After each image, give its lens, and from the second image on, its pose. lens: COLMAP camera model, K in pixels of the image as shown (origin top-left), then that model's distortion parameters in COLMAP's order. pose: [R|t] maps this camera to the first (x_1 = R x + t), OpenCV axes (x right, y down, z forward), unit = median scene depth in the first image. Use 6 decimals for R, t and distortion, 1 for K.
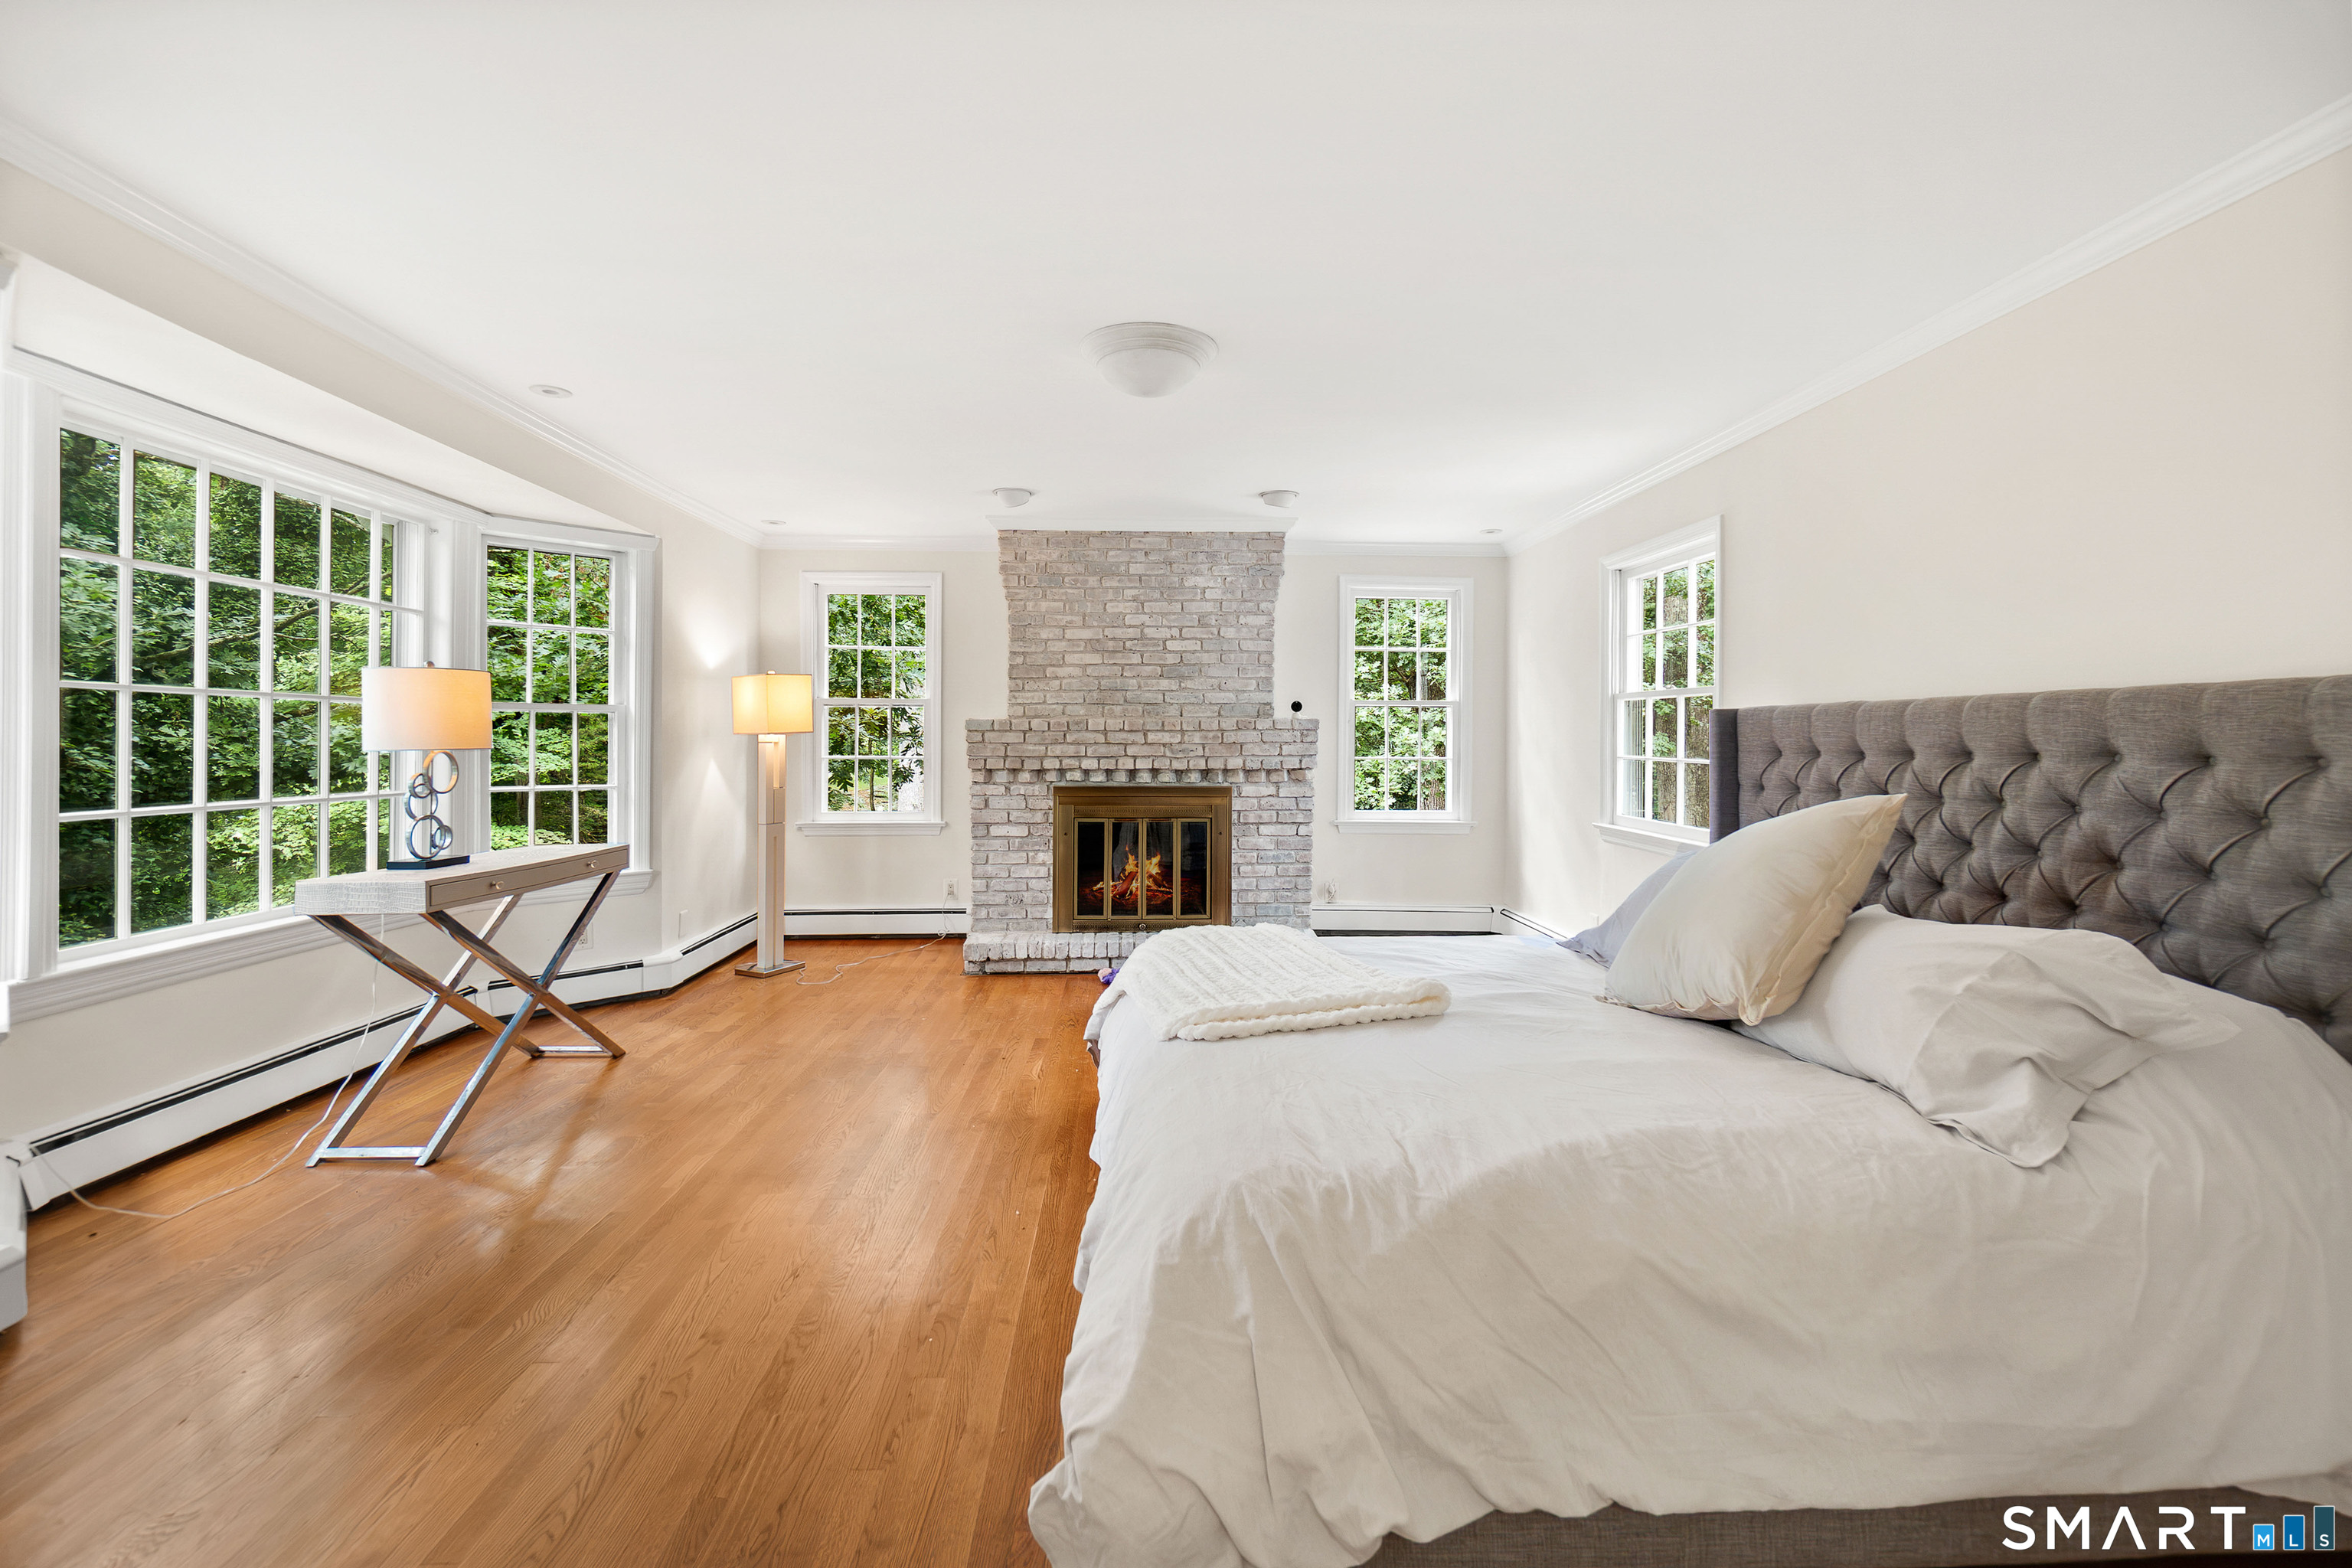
lens RADIAL K [[1035.3, 0, 1167.1], [0, 1035.3, 718.3], [0, 0, 1]] dist [-0.015088, -0.000057]
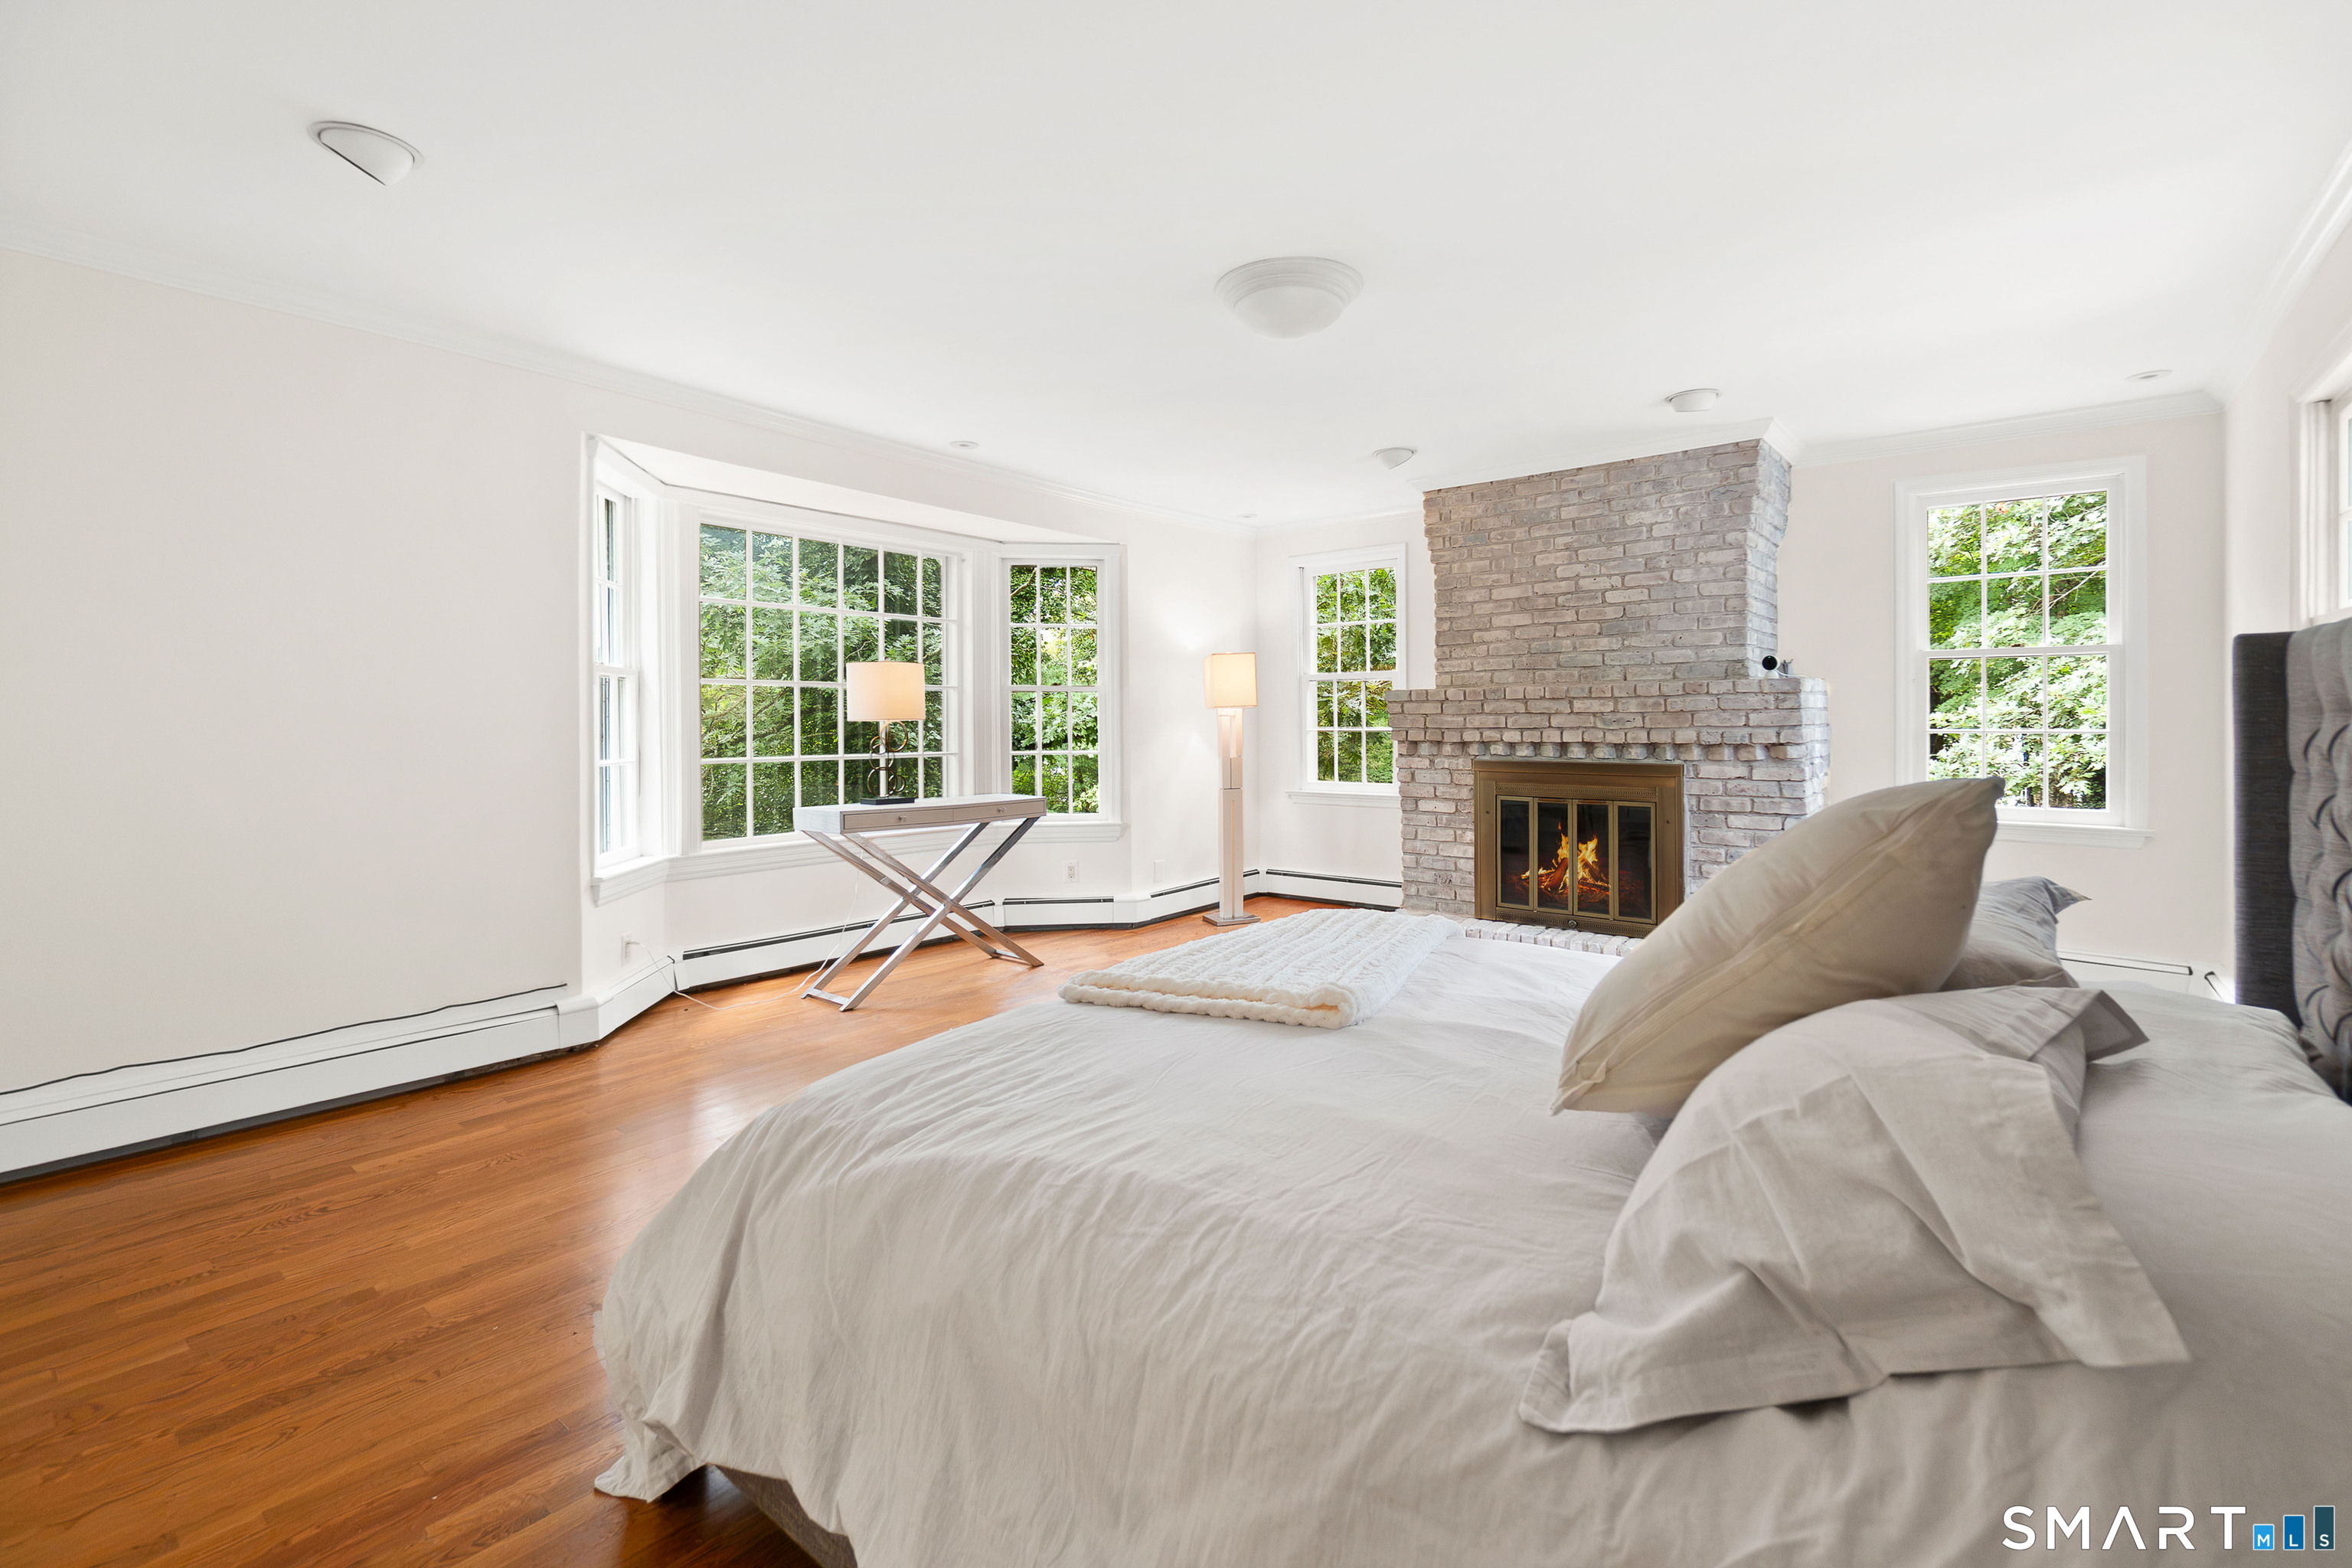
lens RADIAL K [[1035.3, 0, 1167.1], [0, 1035.3, 718.3], [0, 0, 1]] dist [-0.015088, -0.000057]
pose [[0.741339, -0.007673, -0.671087, 0.303658], [0.020600, 0.999724, 0.011326, 0.011761], [0.670815, -0.022221, 0.741292, 0.128489]]
